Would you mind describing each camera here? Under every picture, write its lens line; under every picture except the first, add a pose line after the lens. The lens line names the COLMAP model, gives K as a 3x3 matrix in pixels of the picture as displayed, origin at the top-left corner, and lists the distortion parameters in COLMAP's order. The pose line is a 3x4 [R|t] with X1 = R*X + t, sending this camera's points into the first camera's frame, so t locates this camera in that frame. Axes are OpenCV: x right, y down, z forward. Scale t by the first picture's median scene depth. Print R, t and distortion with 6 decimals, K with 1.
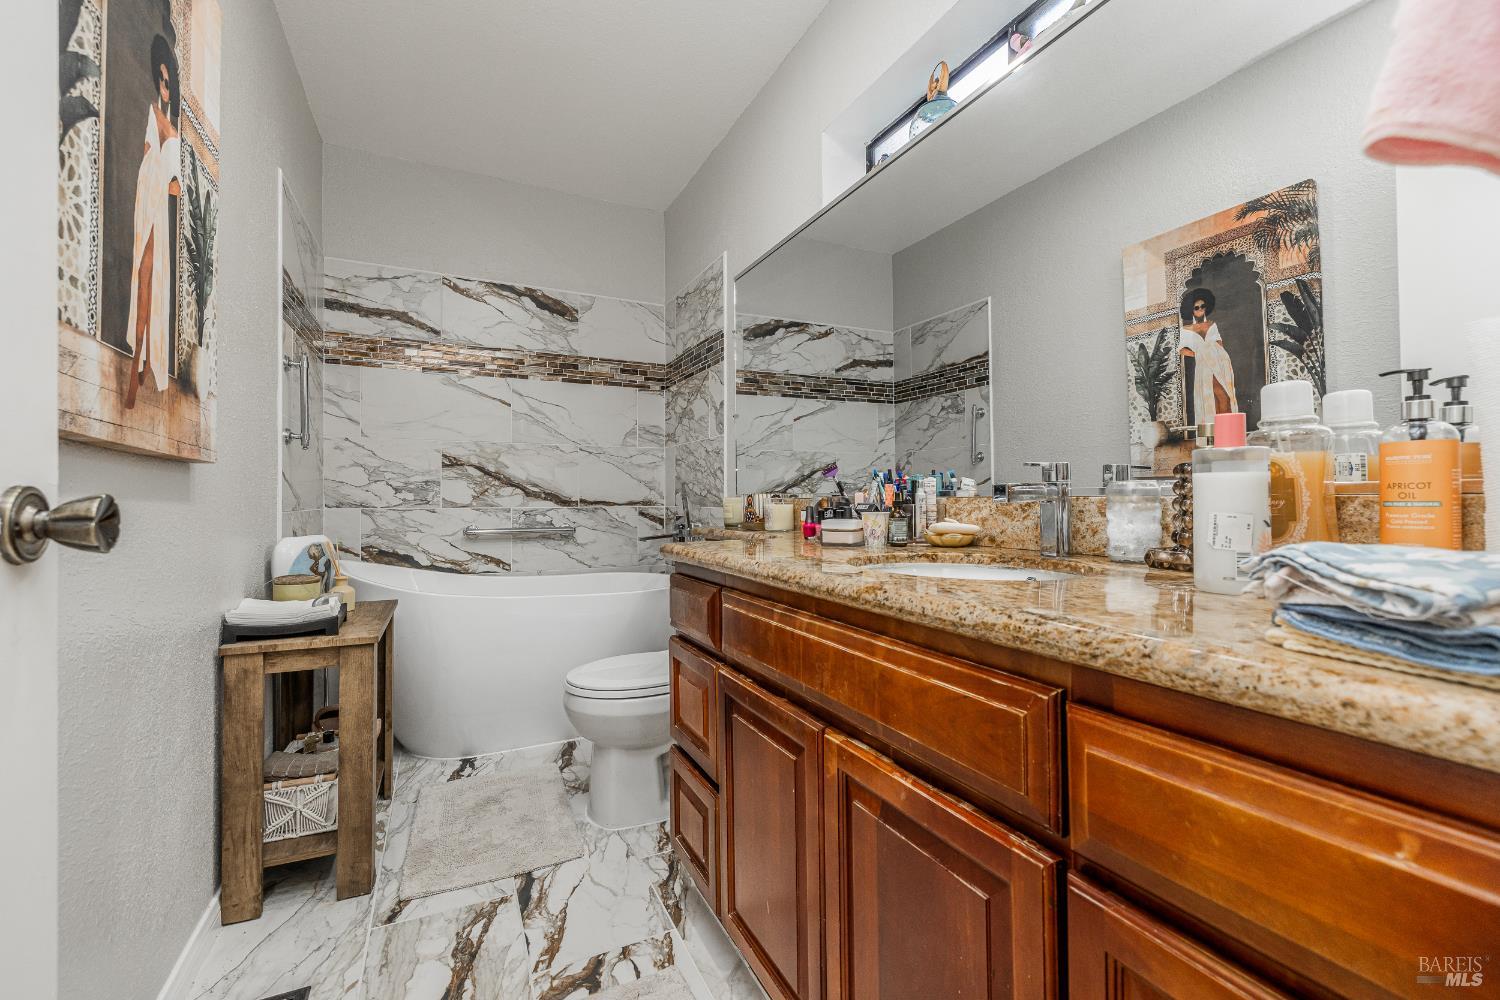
lens RADIAL K [[632.7, 0, 749.4], [0, 632.7, 495.0], [0, 0, 1]] dist [-0.001964, 0.000053]
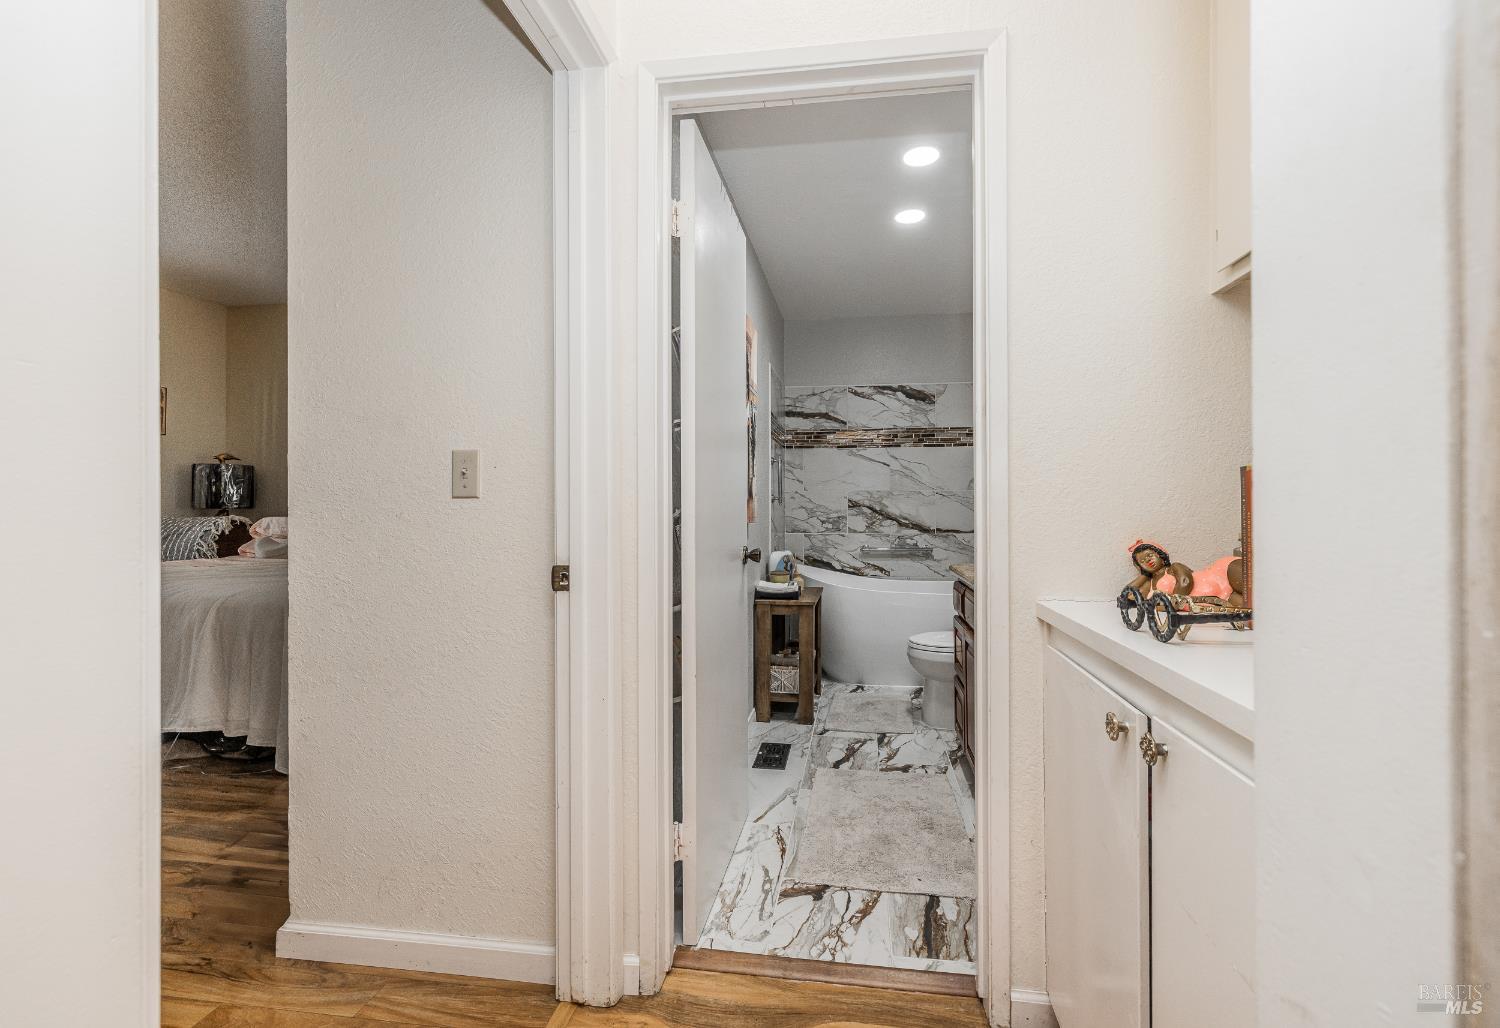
lens RADIAL K [[749.7, 0, 749.2], [0, 749.7, 506.4], [0, 0, 1]] dist [0.000149, 0.000022]
pose [[0.821705, 0.005223, -0.569889, 0.414642], [0.004652, 0.999863, 0.015871, -0.085680], [0.569894, -0.015692, 0.821568, -0.744454]]
